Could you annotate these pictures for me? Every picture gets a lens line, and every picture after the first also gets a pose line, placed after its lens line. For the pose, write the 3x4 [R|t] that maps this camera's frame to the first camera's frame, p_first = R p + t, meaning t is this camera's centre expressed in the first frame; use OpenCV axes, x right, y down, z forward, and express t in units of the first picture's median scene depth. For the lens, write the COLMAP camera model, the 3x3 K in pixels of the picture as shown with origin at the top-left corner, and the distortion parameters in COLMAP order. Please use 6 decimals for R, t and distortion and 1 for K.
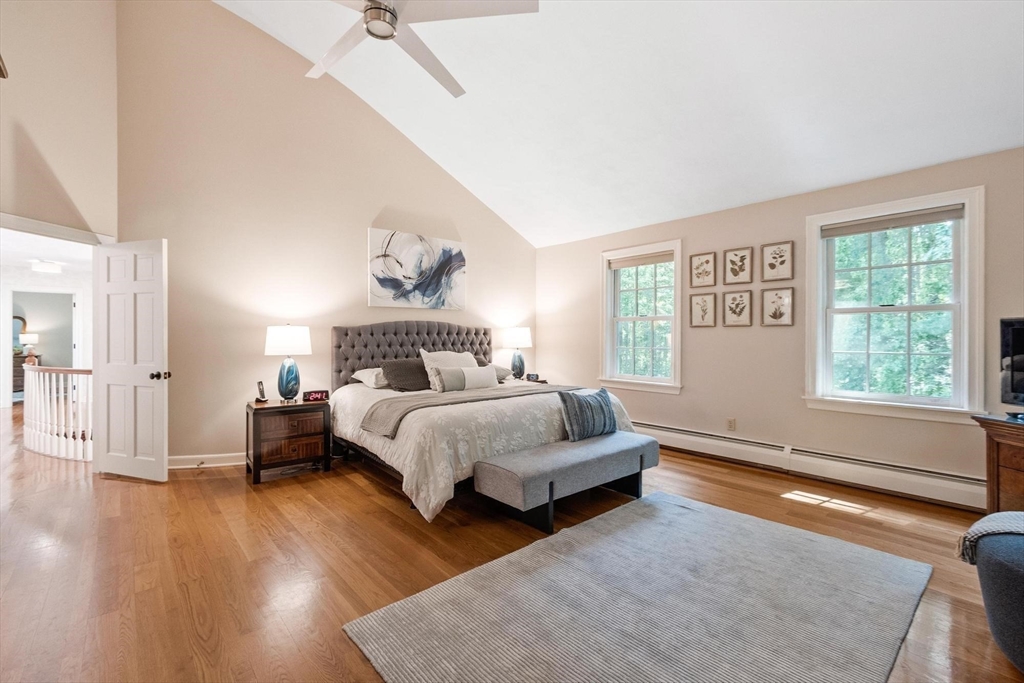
lens RADIAL K [[448.1, 0, 506.4], [0, 448.1, 337.1], [0, 0, 1]] dist [-0.000810, 0.000482]
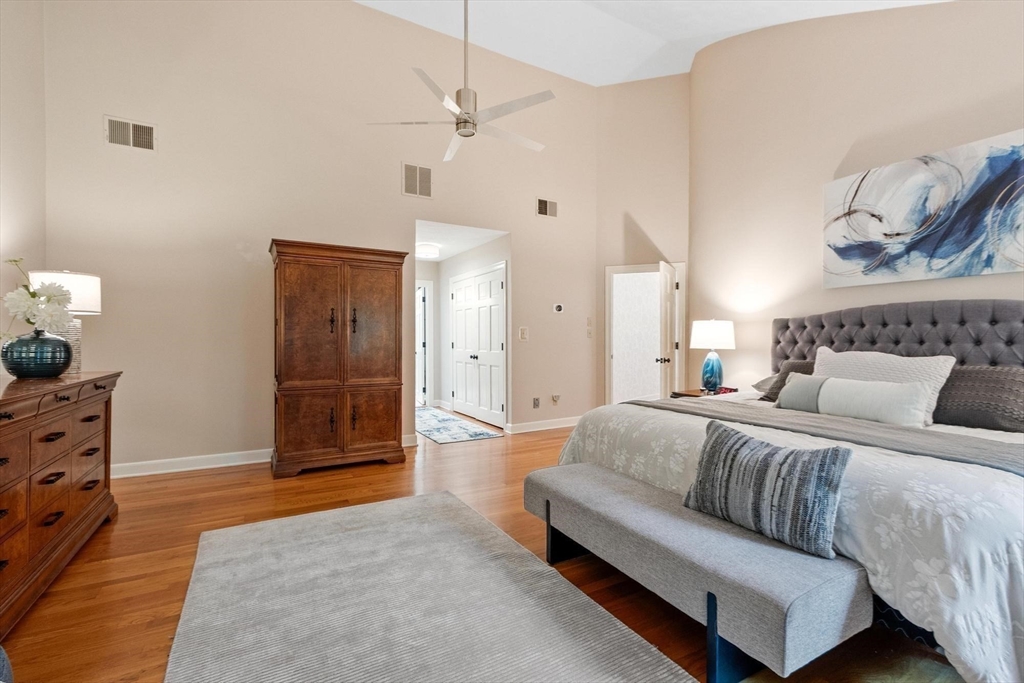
lens RADIAL K [[448.1, 0, 506.3], [0, 448.1, 347.7], [0, 0, 1]] dist [-0.000810, 0.000482]
pose [[-0.181133, 0.024225, -0.983160, 0.499897], [0.003533, 0.999706, 0.023982, 0.009054], [0.983452, 0.000871, -0.181166, 0.577739]]
